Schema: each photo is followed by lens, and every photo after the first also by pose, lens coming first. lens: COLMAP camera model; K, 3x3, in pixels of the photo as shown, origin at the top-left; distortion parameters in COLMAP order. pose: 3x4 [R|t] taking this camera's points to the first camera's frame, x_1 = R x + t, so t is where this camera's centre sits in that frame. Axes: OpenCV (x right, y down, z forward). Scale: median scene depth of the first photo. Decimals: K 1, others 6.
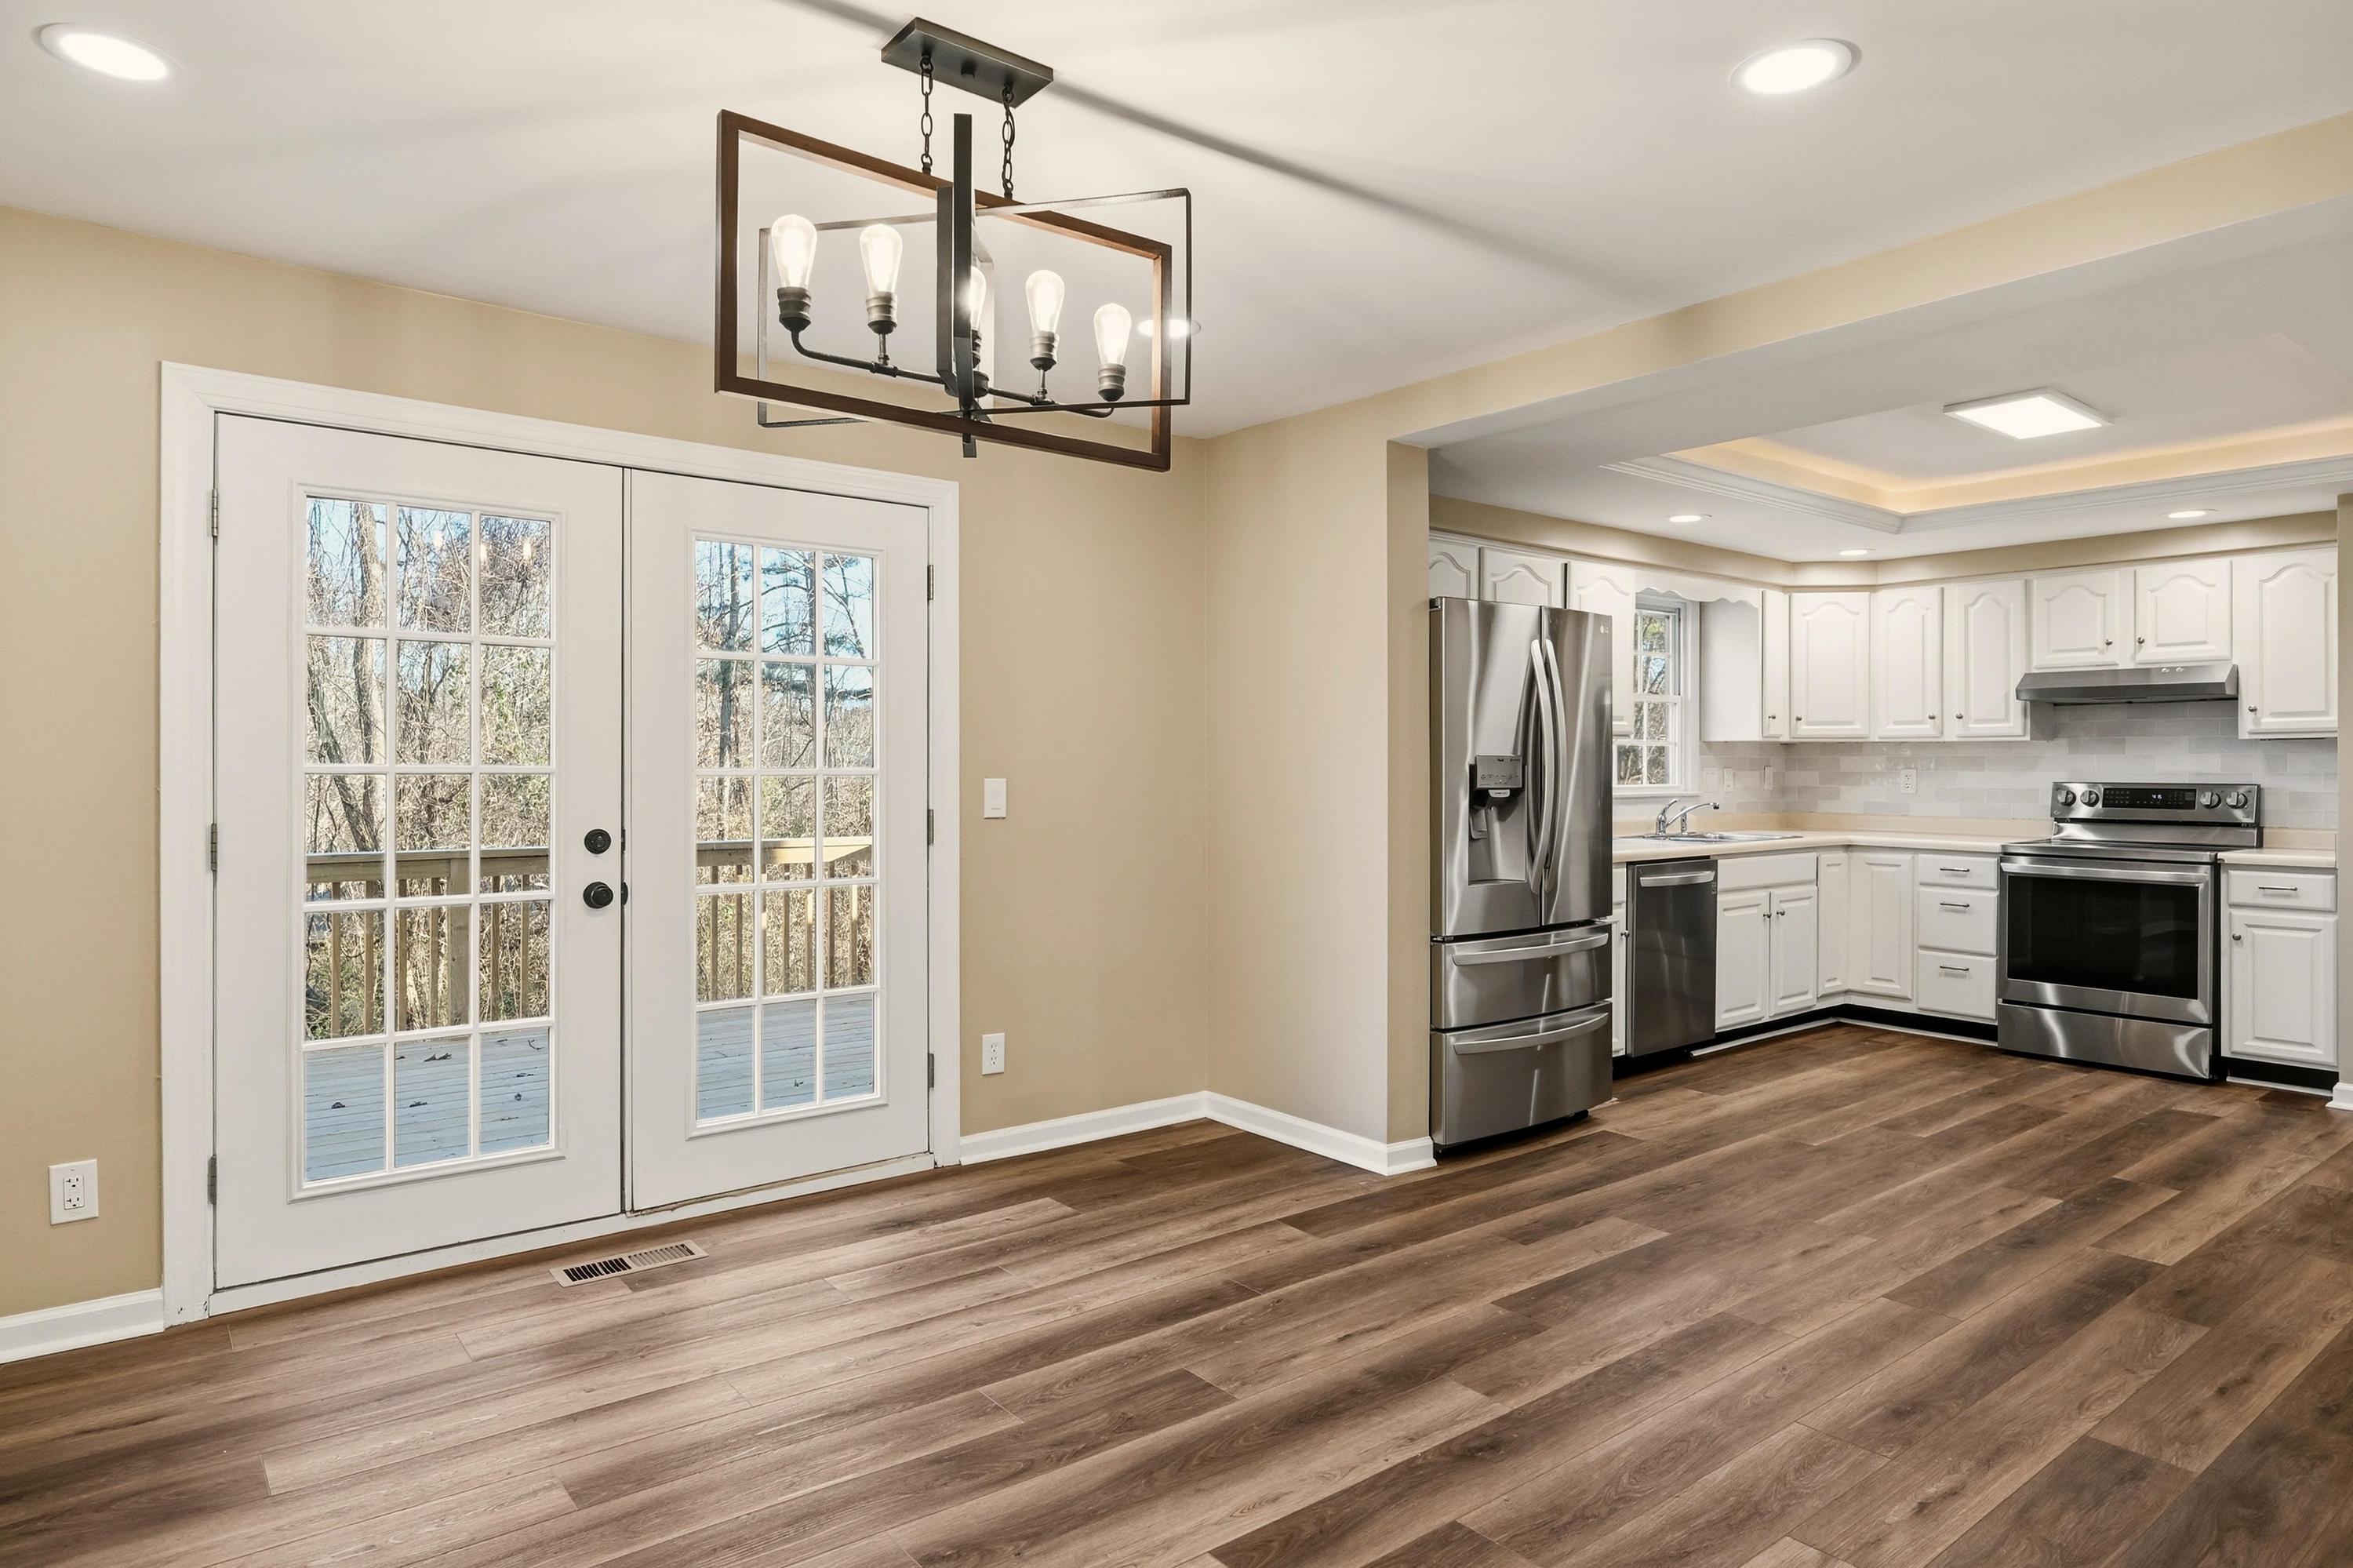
lens RADIAL K [[1419.4, 0, 1135.8], [0, 1419.4, 773.7], [0, 0, 1]] dist [0.003182, -0.002443]
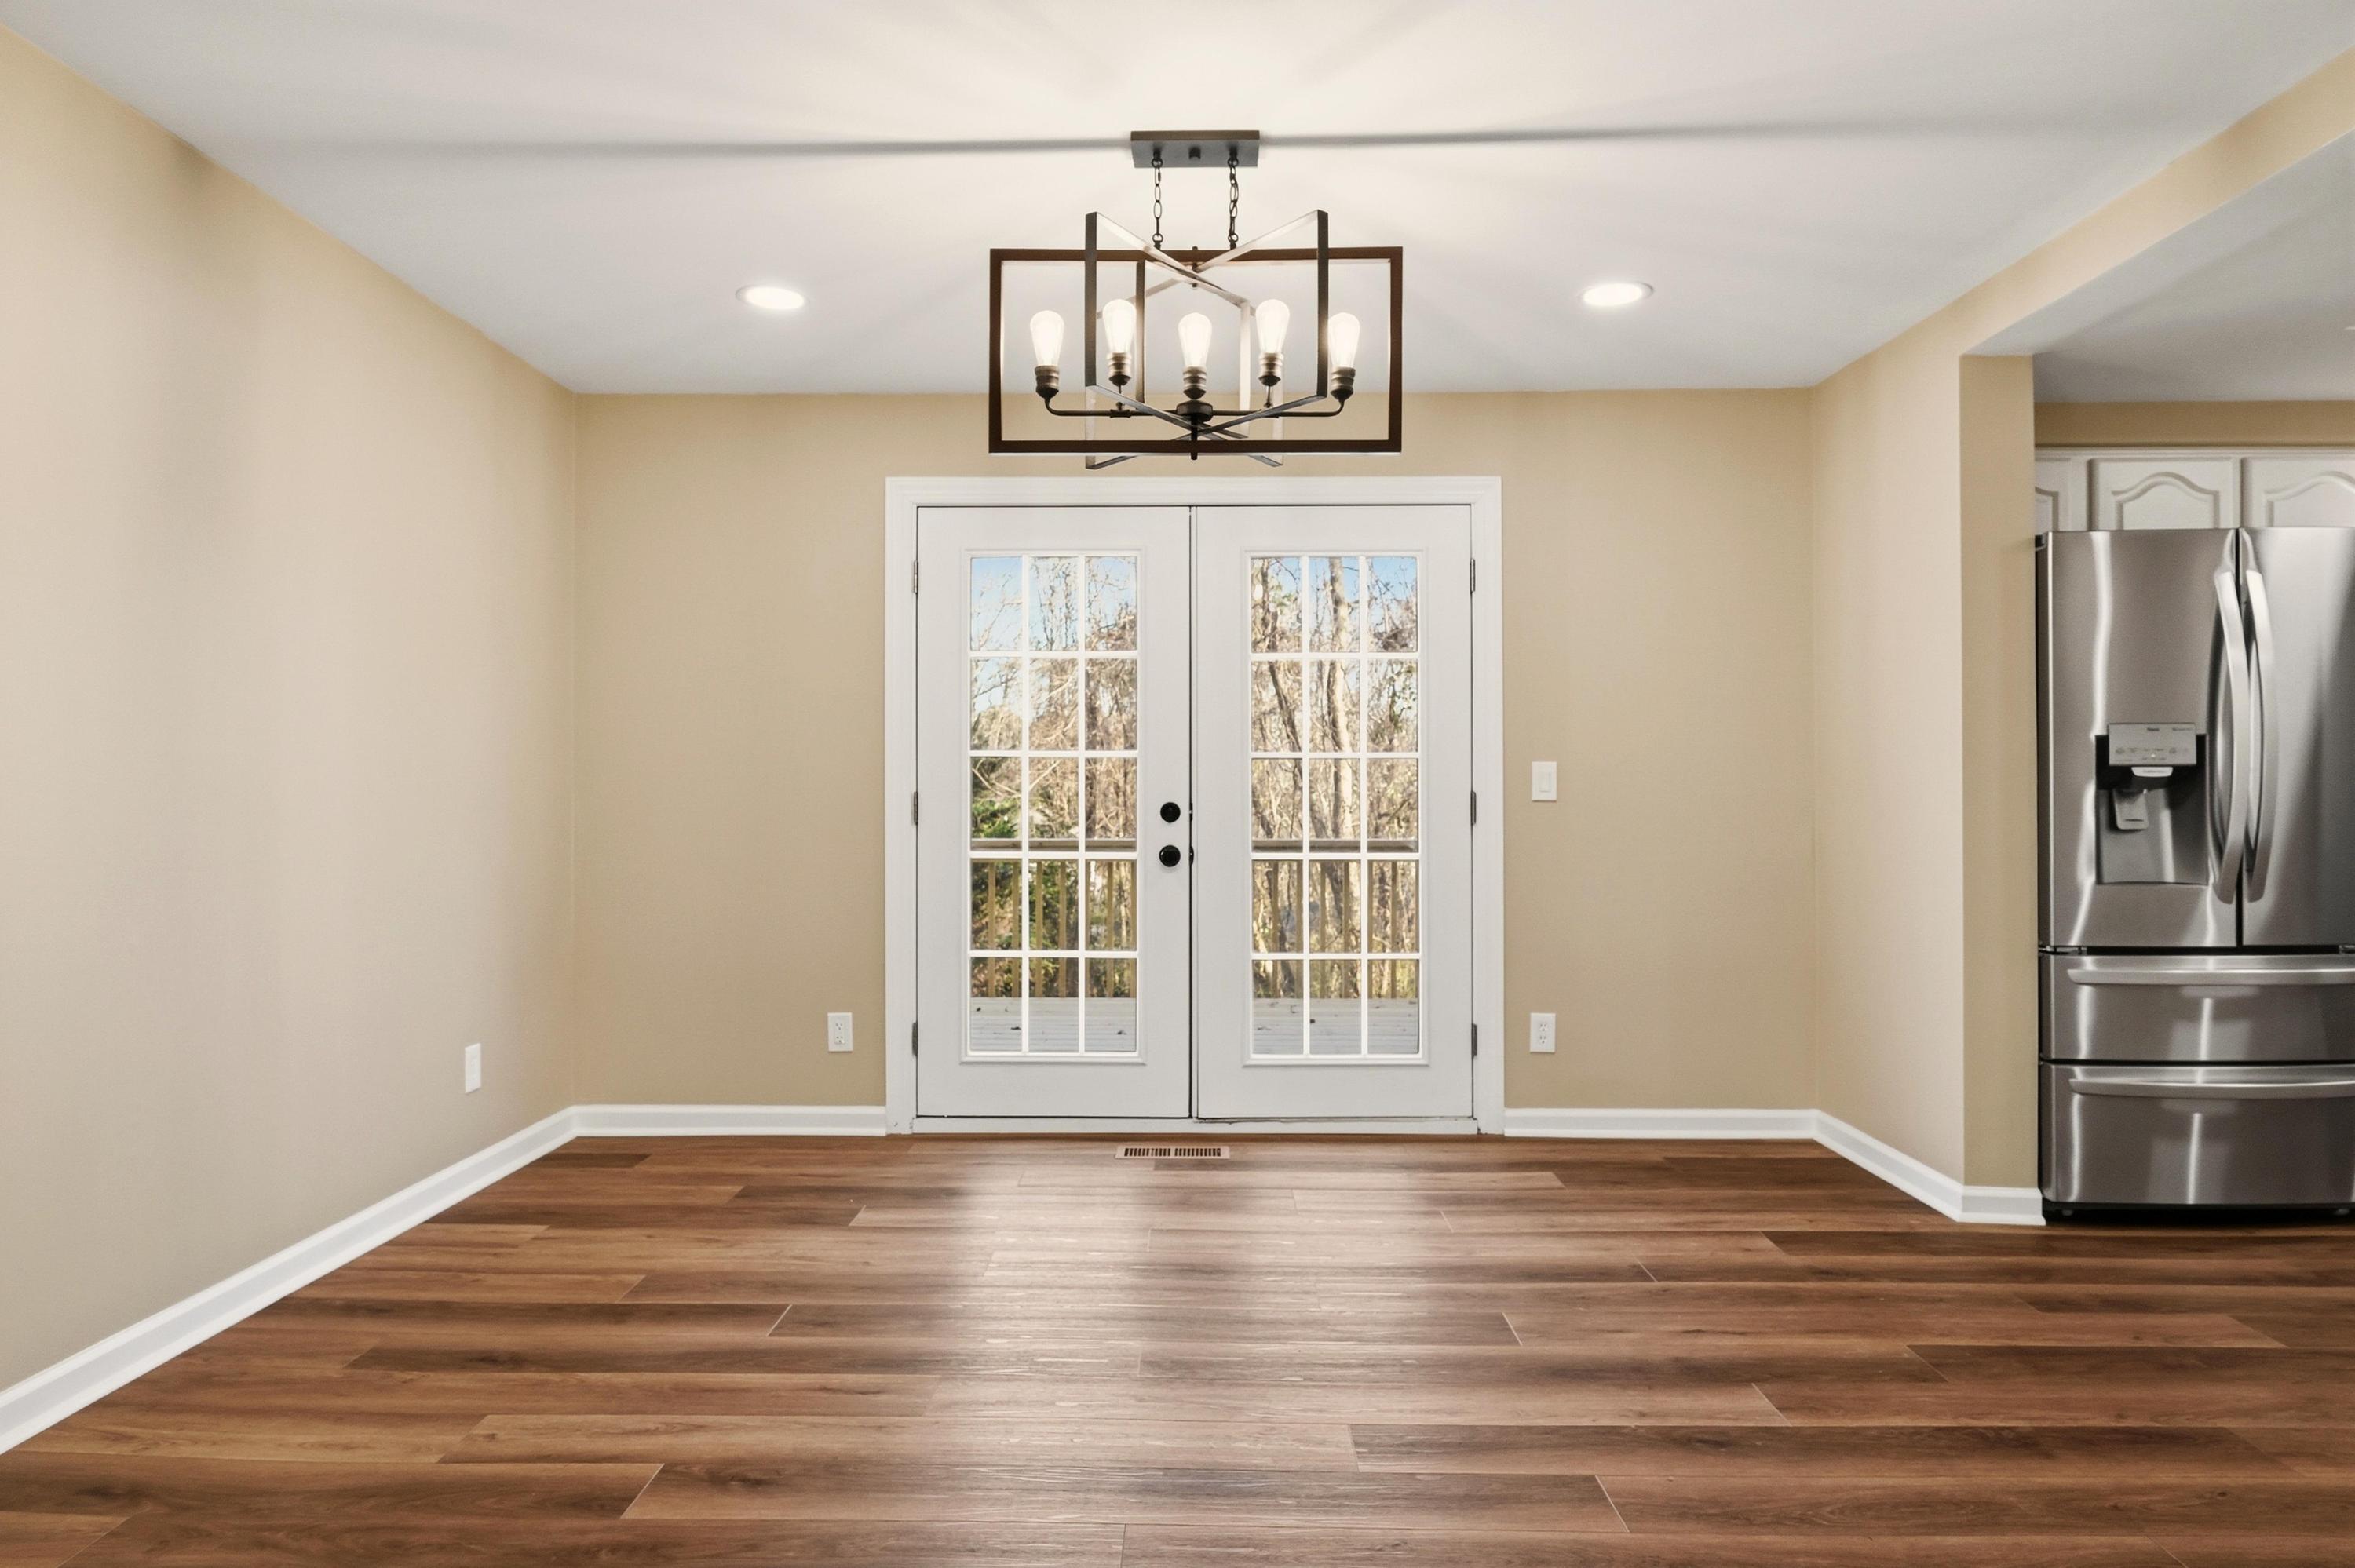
lens RADIAL K [[1469.4, 0, 1113.4], [0, 1469.4, 798.0], [0, 0, 1]] dist [-0.000015, -0.001872]
pose [[0.753268, 0.001427, -0.657712, 0.422105], [-0.003374, 0.999993, -0.001694, 0.037521], [0.657705, 0.003495, 0.753268, 0.005956]]
